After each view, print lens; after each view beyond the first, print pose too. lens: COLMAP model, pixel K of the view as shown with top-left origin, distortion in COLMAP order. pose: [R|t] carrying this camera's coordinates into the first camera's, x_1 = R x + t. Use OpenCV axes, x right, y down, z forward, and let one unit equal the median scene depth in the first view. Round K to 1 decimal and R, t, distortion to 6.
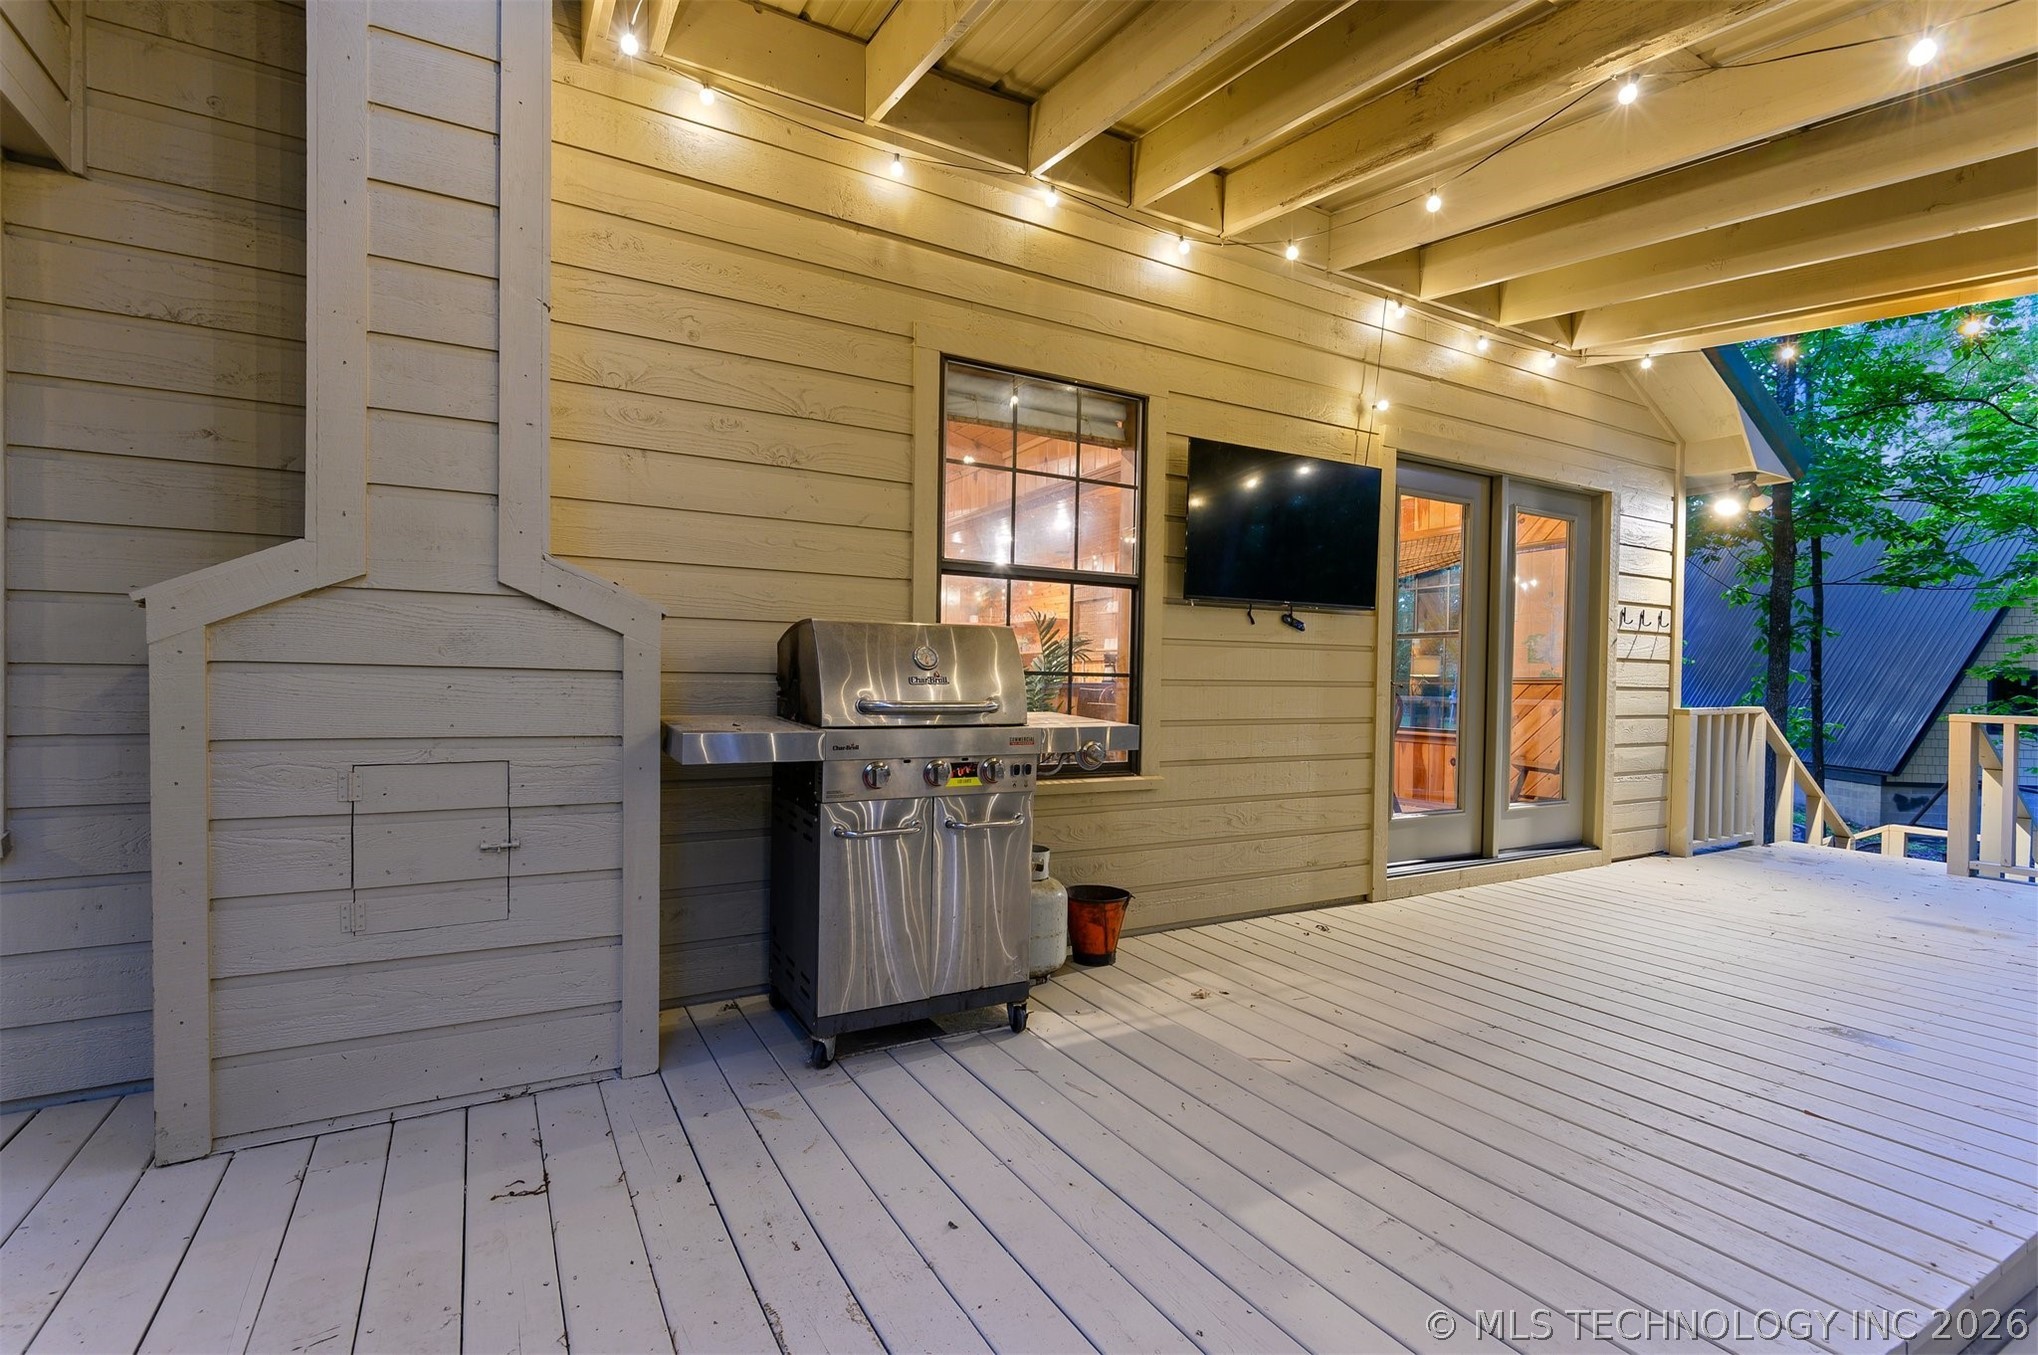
lens RADIAL K [[943.0, 0, 1019.0], [0, 943.0, 677.5], [0, 0, 1]] dist [0.027824, -0.016958]
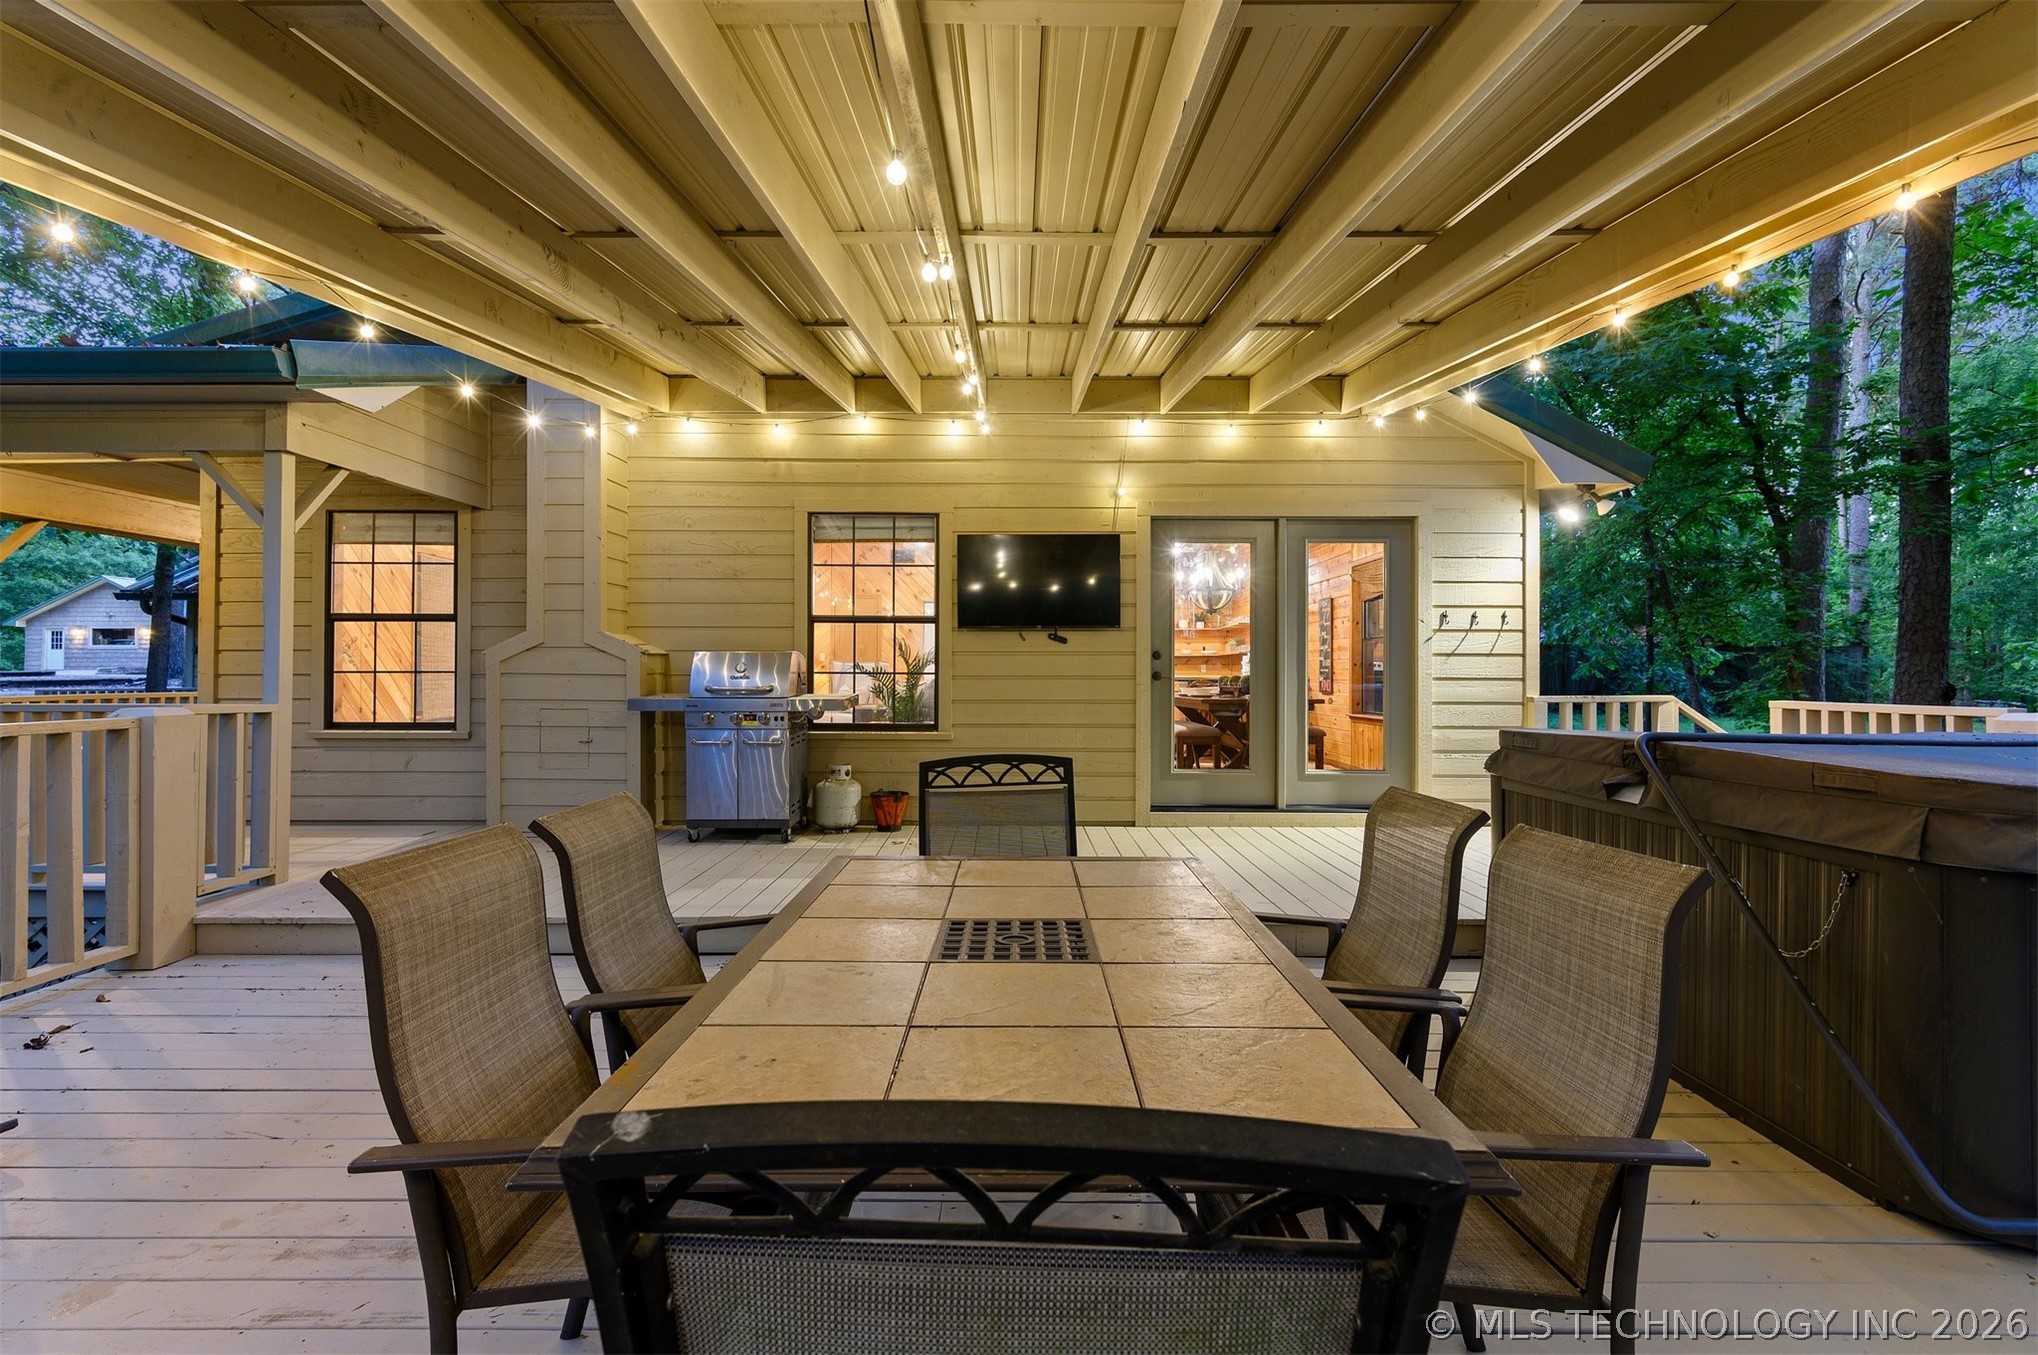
lens RADIAL K [[934.4, 0, 1020.0], [0, 934.4, 667.3], [0, 0, 1]] dist [0.014020, -0.007880]
pose [[0.864984, -0.018348, -0.501464, 1.081524], [0.009962, 0.999762, -0.019396, 0.020241], [0.501701, 0.011782, 0.864961, -0.393354]]
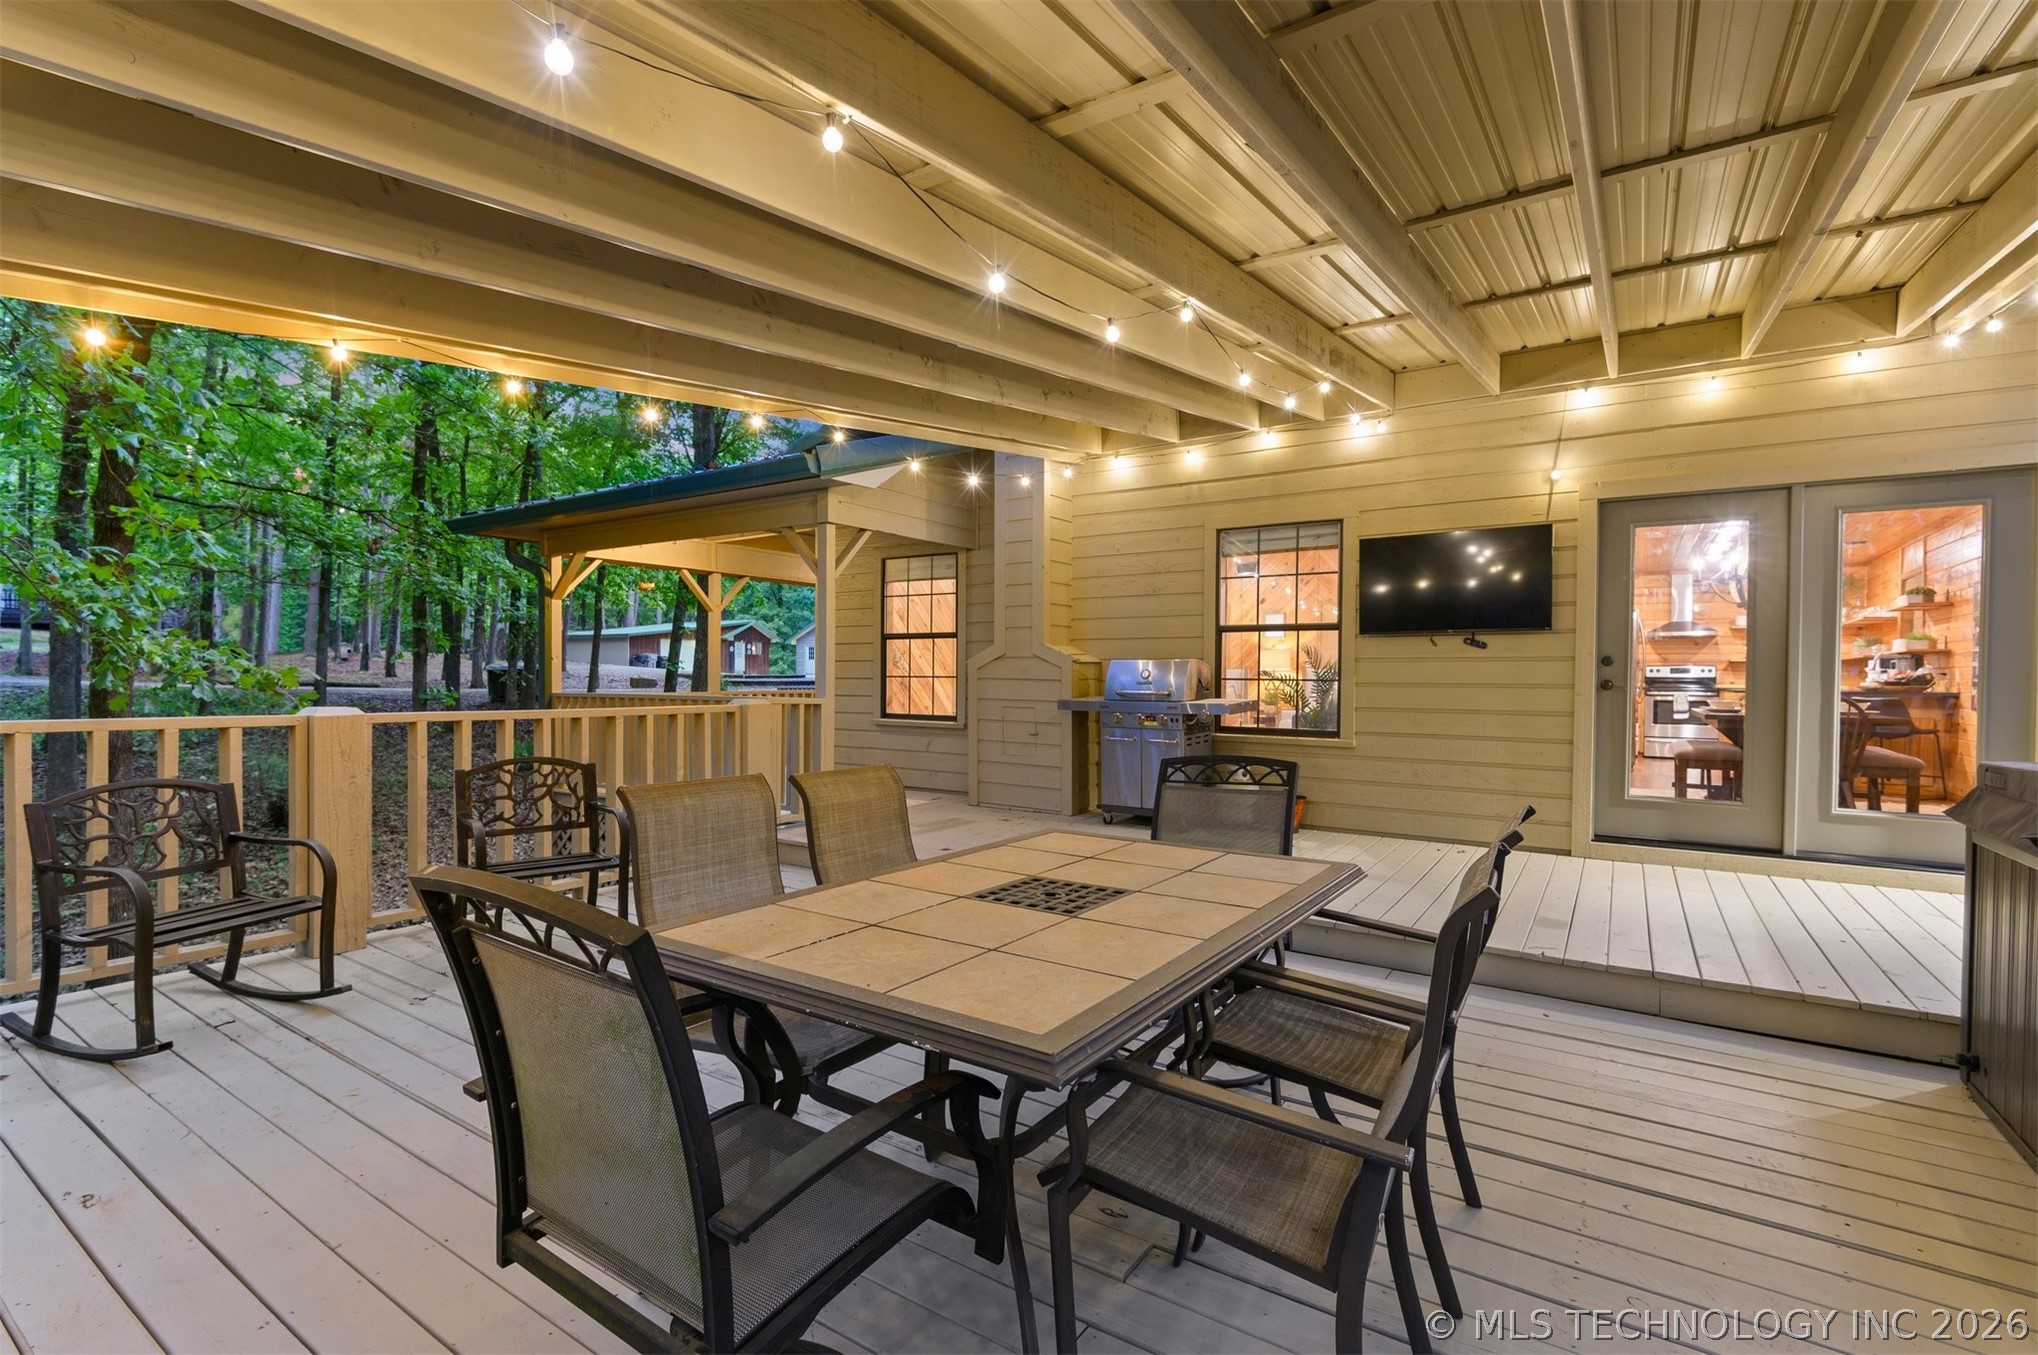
lens RADIAL K [[917.7, 0, 1014.9], [0, 917.7, 683.6], [0, 0, 1]] dist [0.029260, -0.019667]
pose [[0.443327, -0.007049, -0.896332, 1.327101], [-0.004884, 0.999935, -0.010279, 0.022714], [0.896347, 0.008935, 0.443264, -0.268206]]
